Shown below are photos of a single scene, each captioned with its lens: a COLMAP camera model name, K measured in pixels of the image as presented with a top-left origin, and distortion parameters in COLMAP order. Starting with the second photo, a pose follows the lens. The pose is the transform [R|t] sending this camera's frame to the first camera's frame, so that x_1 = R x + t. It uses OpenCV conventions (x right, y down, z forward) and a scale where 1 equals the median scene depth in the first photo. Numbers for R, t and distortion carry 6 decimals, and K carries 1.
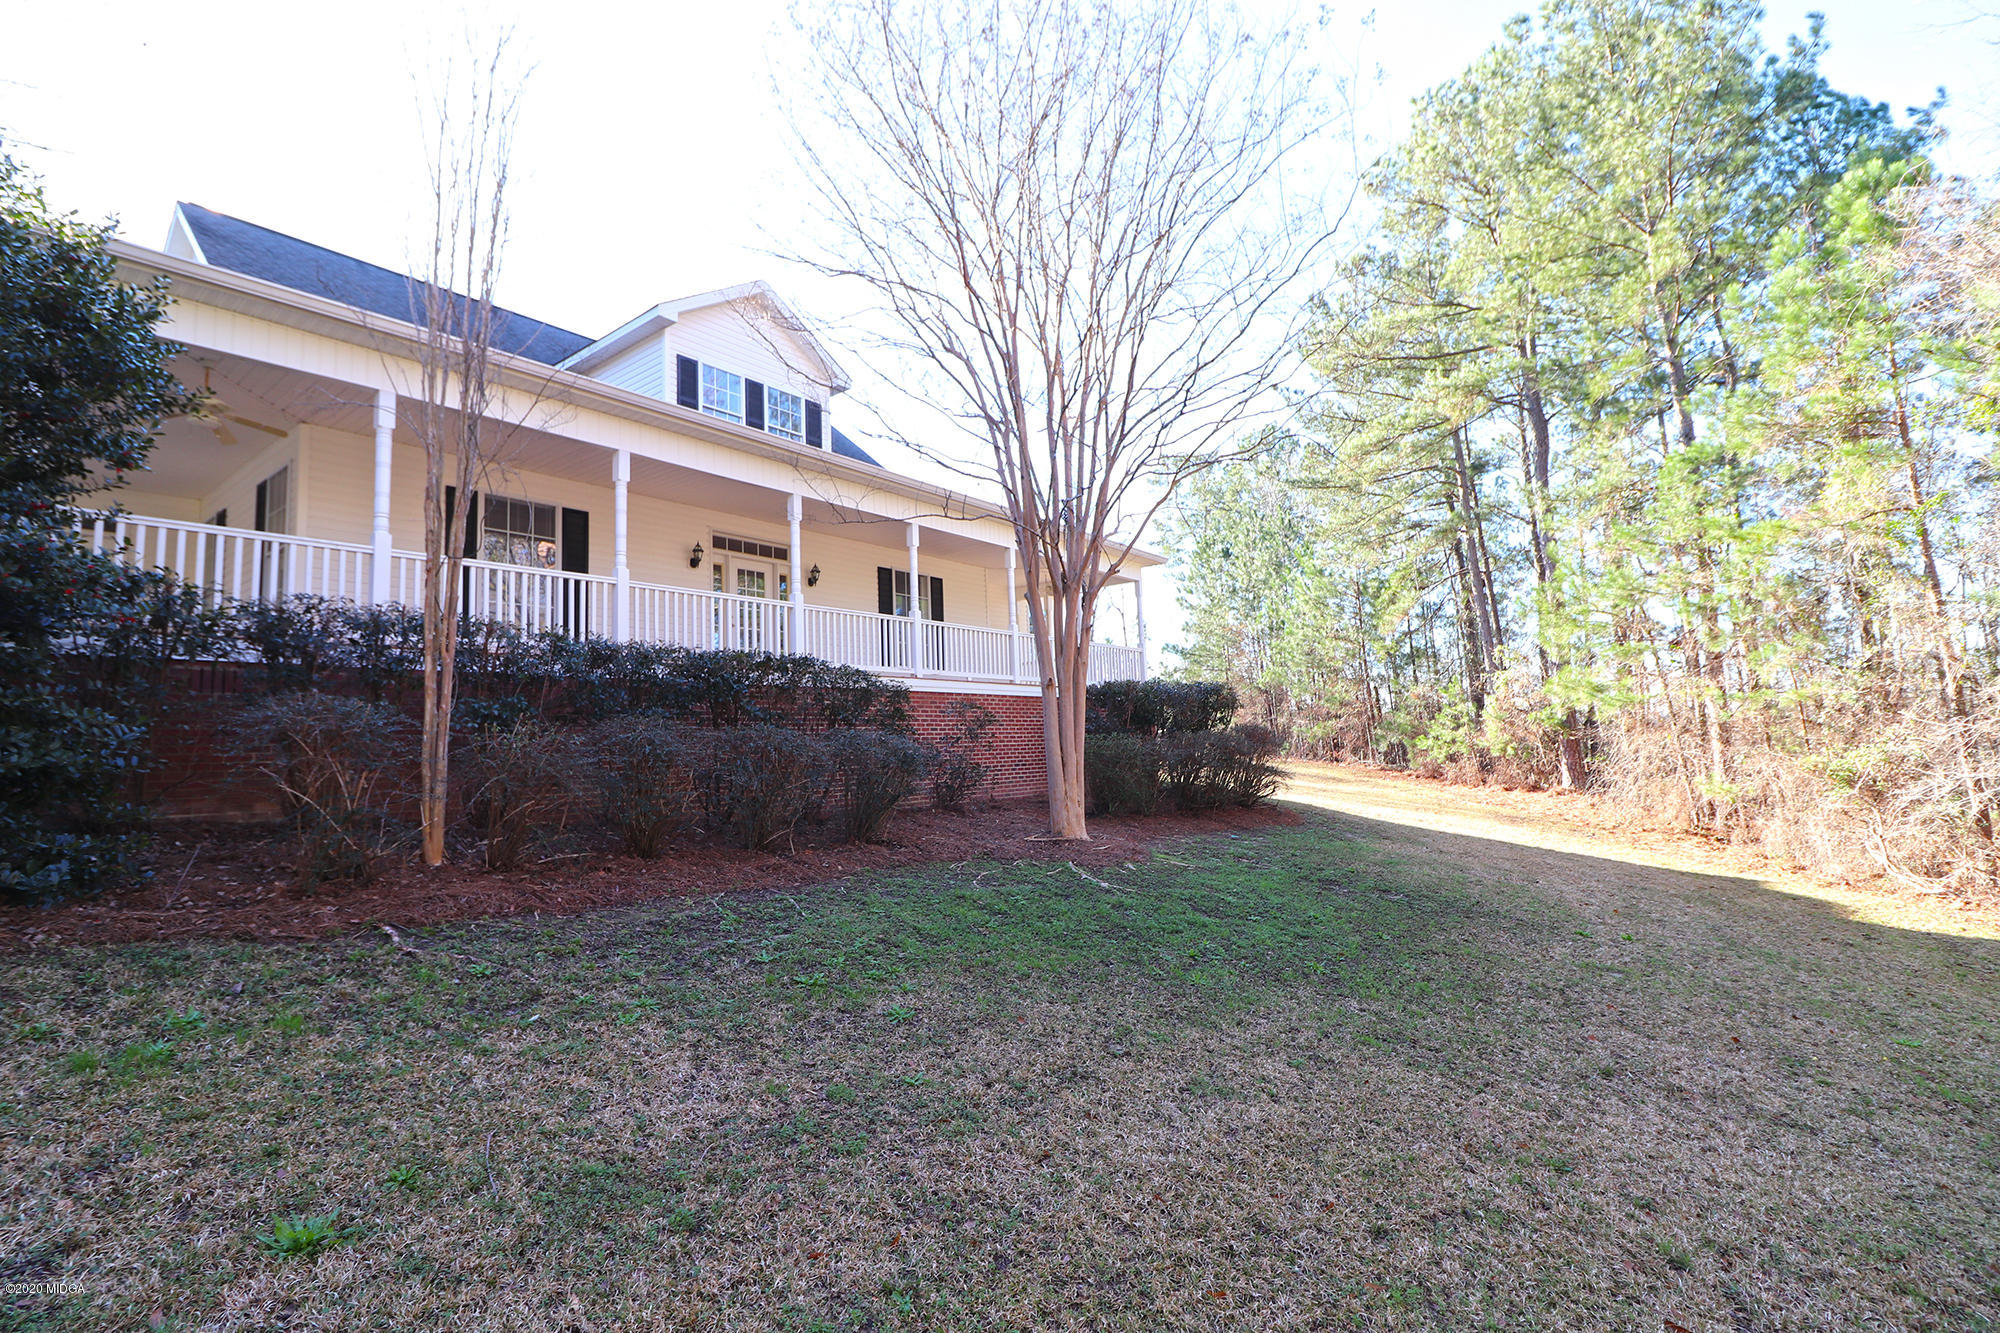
lens RADIAL K [[928.4, 0, 996.6], [0, 928.4, 670.1], [0, 0, 1]] dist [-0.002482, -0.008389]
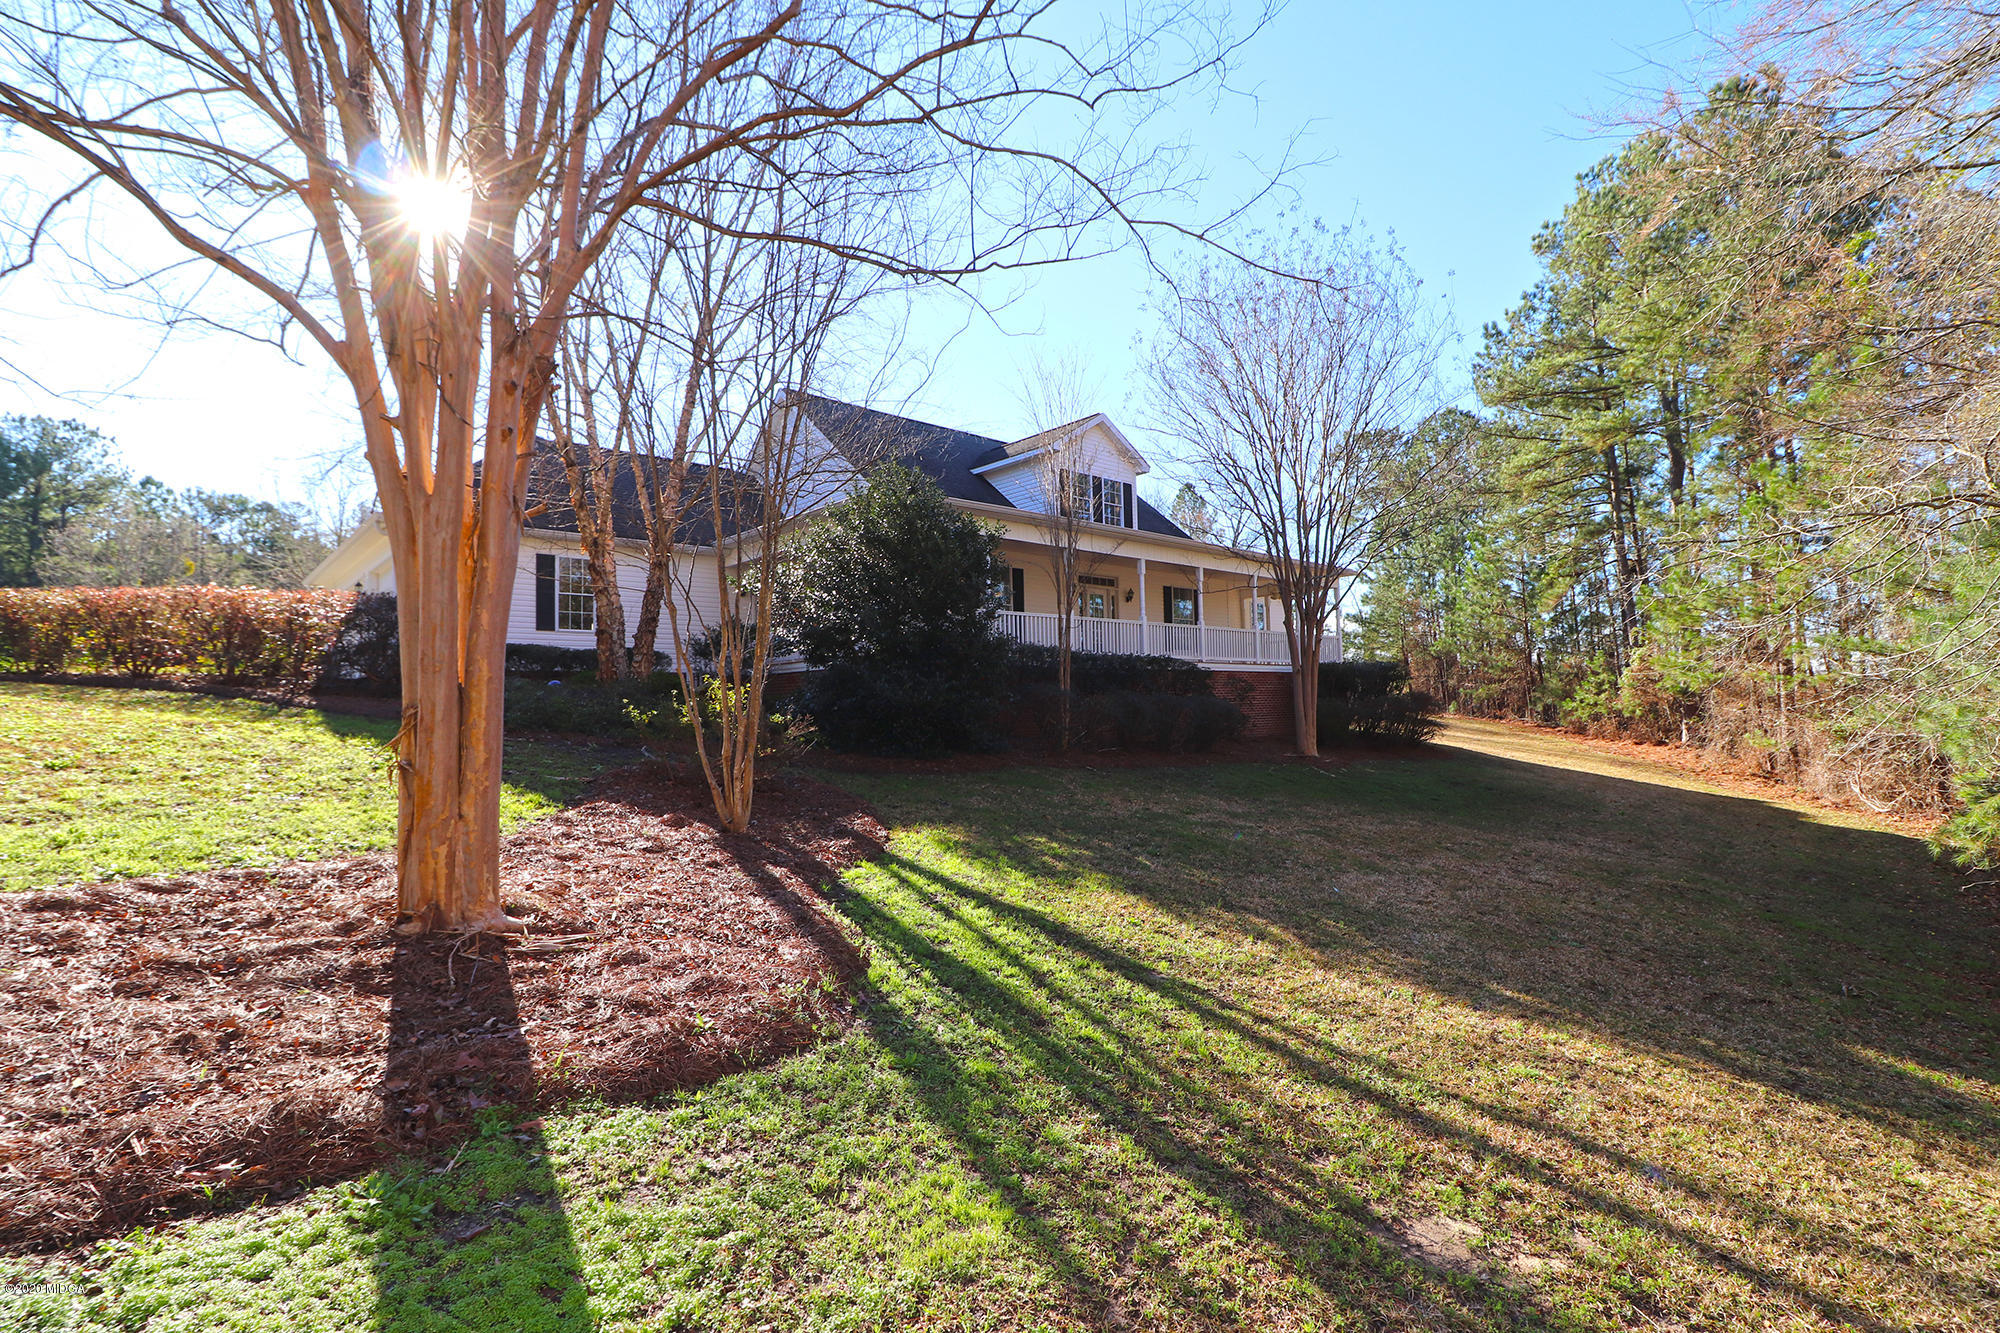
lens RADIAL K [[928.4, 0, 1000.7], [0, 928.4, 665.2], [0, 0, 1]] dist [-0.002482, -0.008389]
pose [[0.986180, 0.010124, -0.165367, -0.100739], [-0.002132, 0.998824, 0.048430, -0.039253], [0.165663, -0.047408, 0.985042, -0.412501]]
